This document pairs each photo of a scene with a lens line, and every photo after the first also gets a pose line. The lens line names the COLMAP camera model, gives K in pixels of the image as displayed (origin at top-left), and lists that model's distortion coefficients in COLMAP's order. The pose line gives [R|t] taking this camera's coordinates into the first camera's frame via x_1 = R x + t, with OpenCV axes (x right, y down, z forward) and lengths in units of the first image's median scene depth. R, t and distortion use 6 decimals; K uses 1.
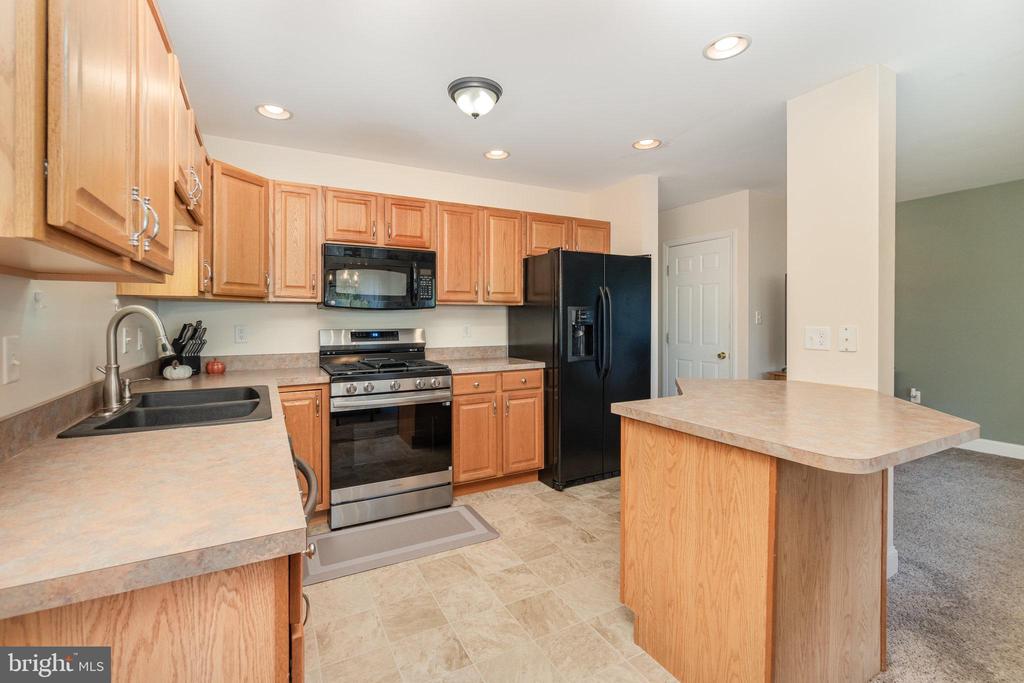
lens RADIAL K [[459.1, 0, 513.0], [0, 459.1, 326.4], [0, 0, 1]] dist [0.001477, -0.000042]
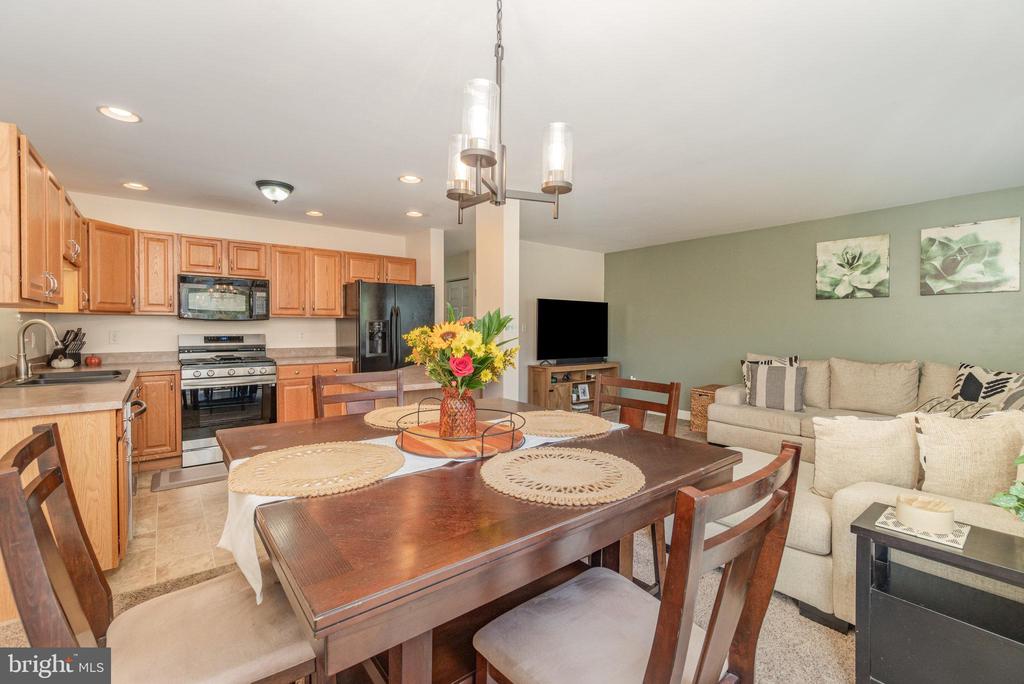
lens RADIAL K [[443.8, 0, 512.0], [0, 443.8, 342.0], [0, 0, 1]] dist [0.000156, 0.000085]
pose [[0.985231, -0.000019, 0.171229, 0.388824], [-0.002933, 0.999851, 0.016991, 0.003721], [-0.171203, -0.017242, 0.985085, -0.566007]]
